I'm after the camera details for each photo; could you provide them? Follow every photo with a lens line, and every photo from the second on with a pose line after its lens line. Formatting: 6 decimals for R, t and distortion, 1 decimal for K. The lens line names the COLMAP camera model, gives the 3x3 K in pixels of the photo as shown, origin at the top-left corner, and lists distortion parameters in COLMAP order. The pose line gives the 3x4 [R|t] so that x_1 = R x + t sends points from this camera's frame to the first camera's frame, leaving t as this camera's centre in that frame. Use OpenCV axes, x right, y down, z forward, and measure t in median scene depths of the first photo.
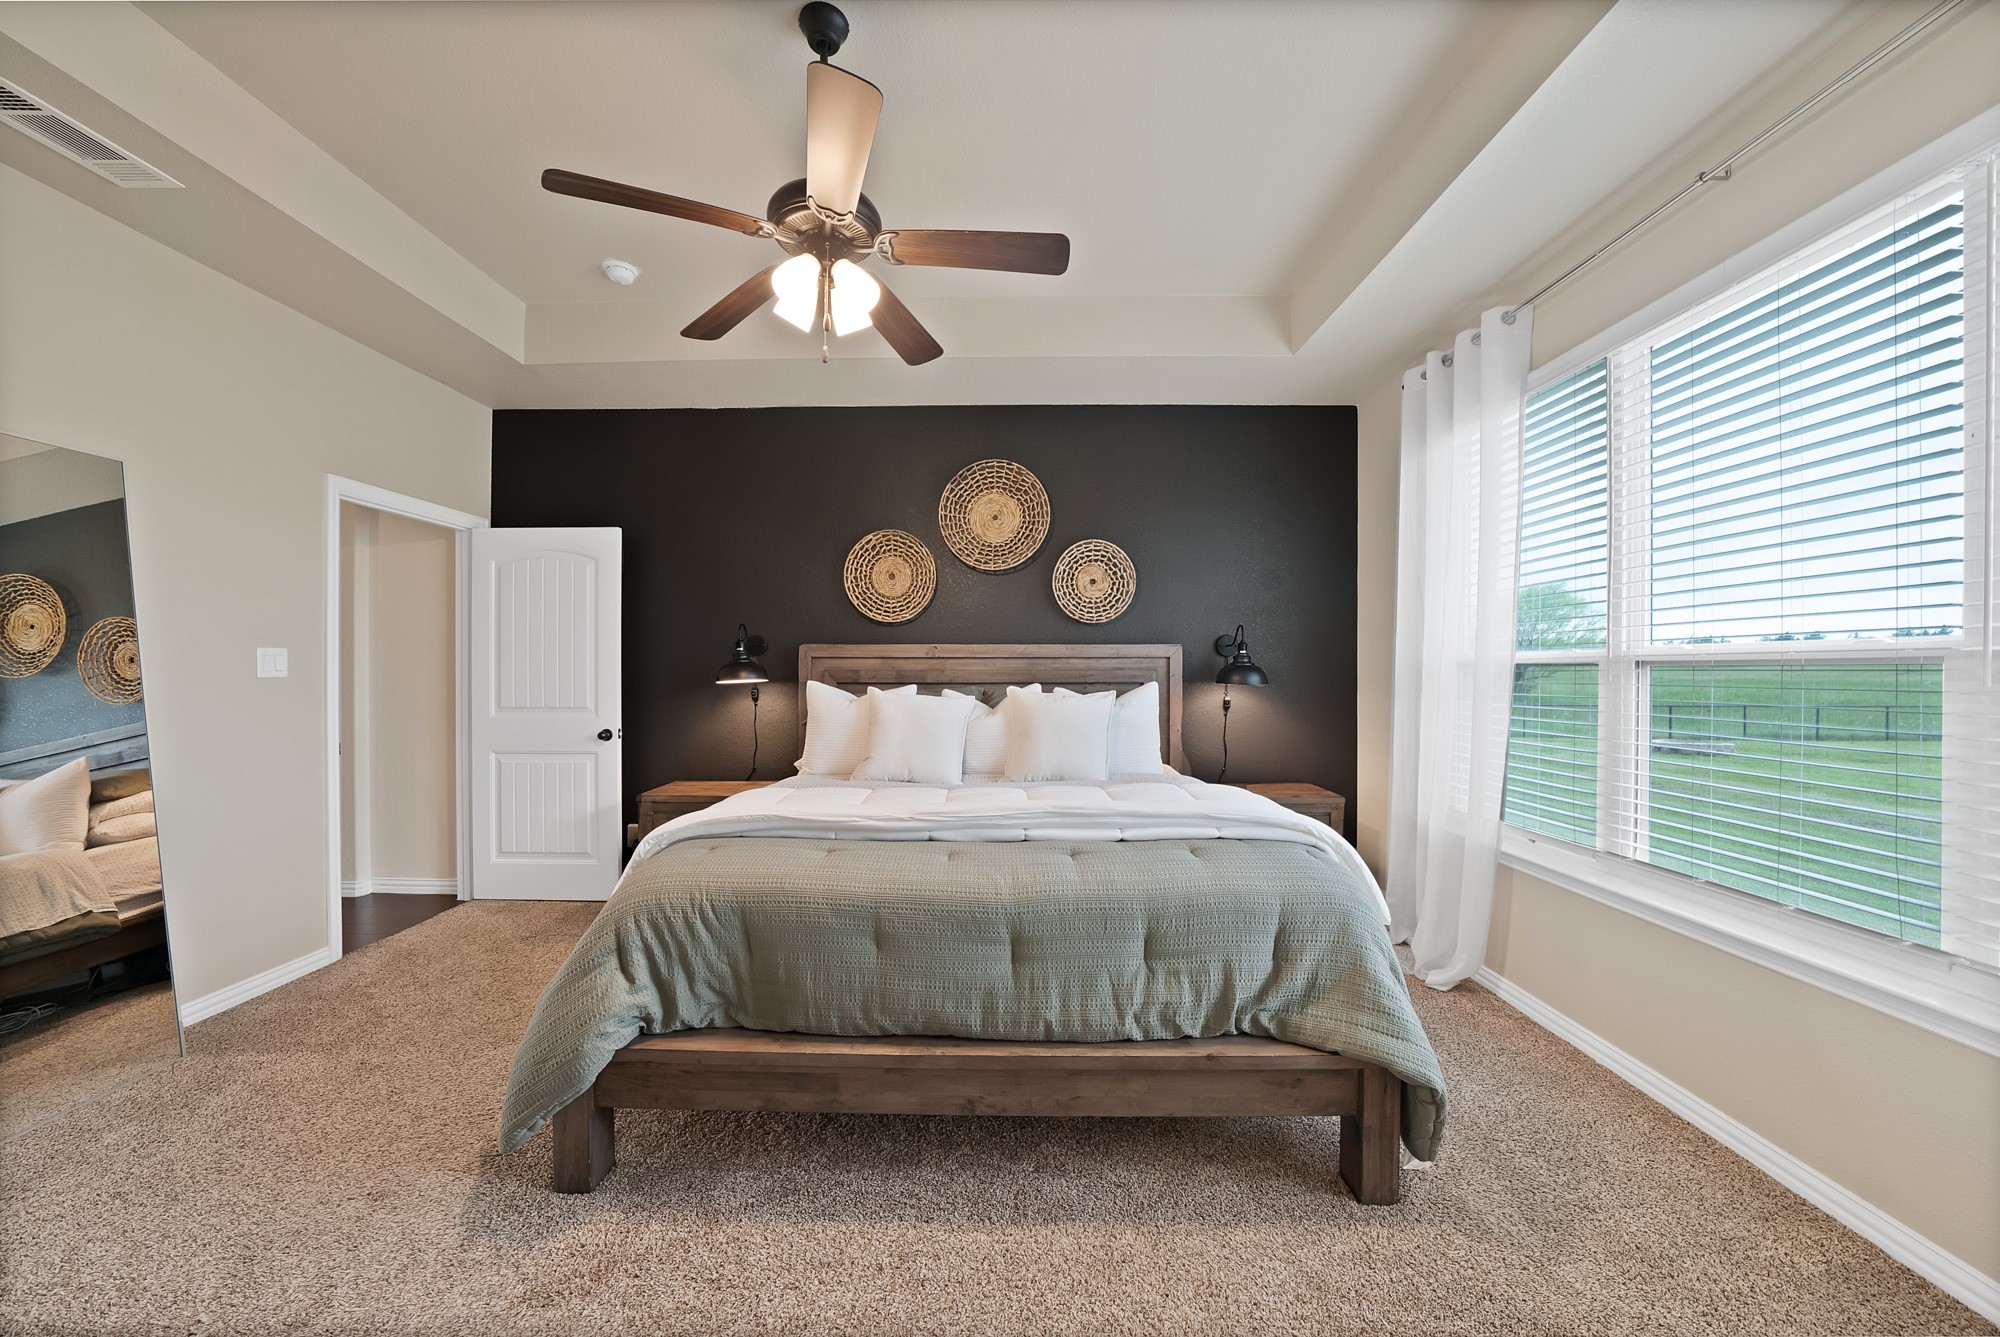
lens RADIAL K [[724.5, 0, 1002.7], [0, 724.5, 677.1], [0, 0, 1]] dist [-0.017901, 0.000649]
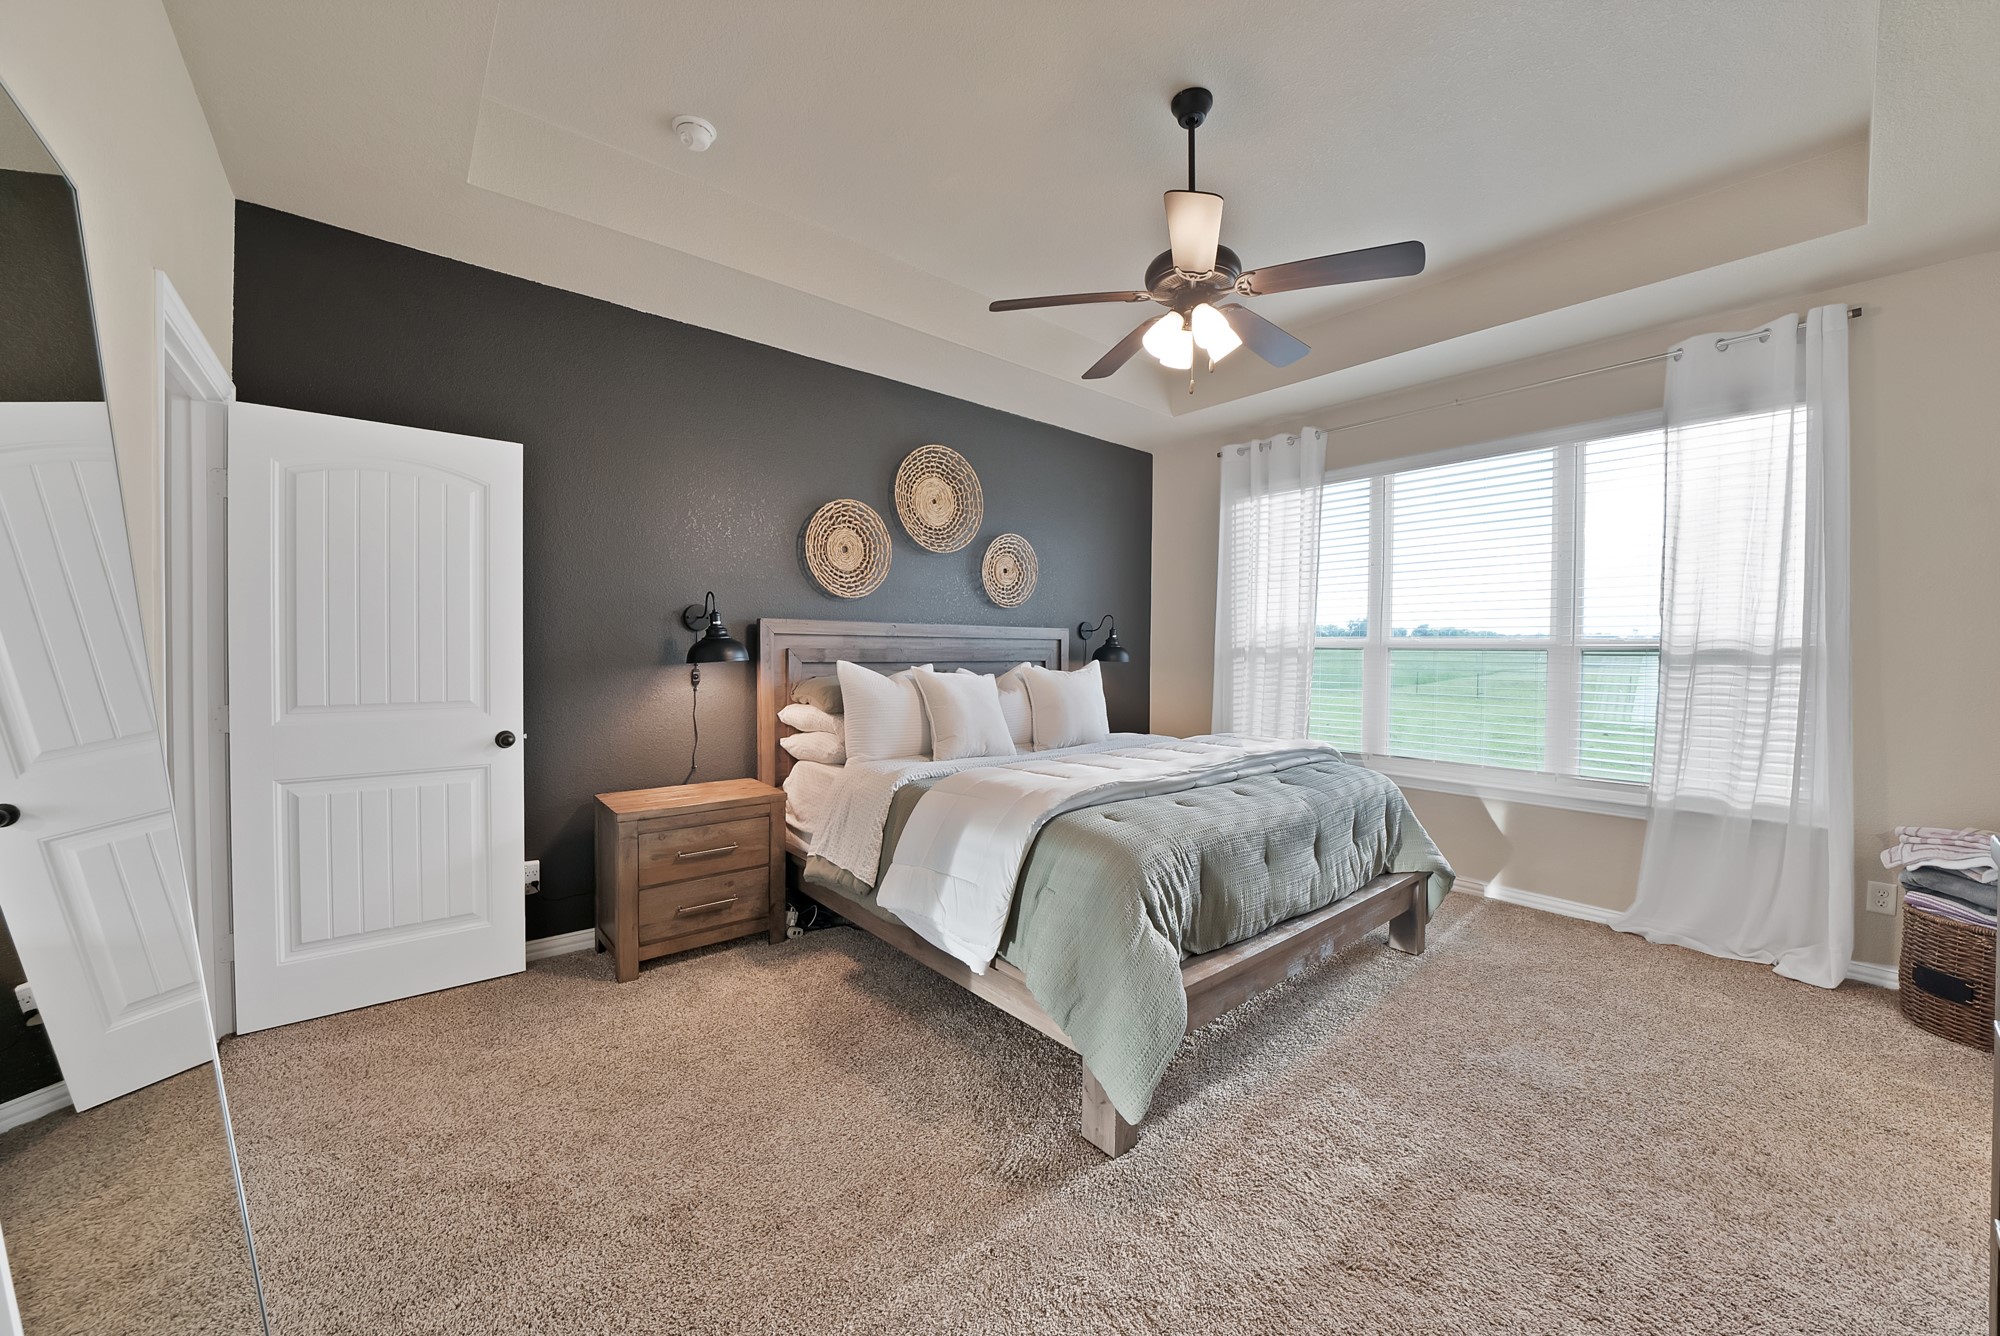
lens RADIAL K [[724.5, 0, 1020.6], [0, 724.5, 673.1], [0, 0, 1]] dist [-0.017901, 0.000649]
pose [[0.755026, -0.015958, 0.655501, -0.609645], [0.000607, 0.999720, 0.023639, -0.000216], [-0.655695, -0.017451, 0.754824, 0.140236]]
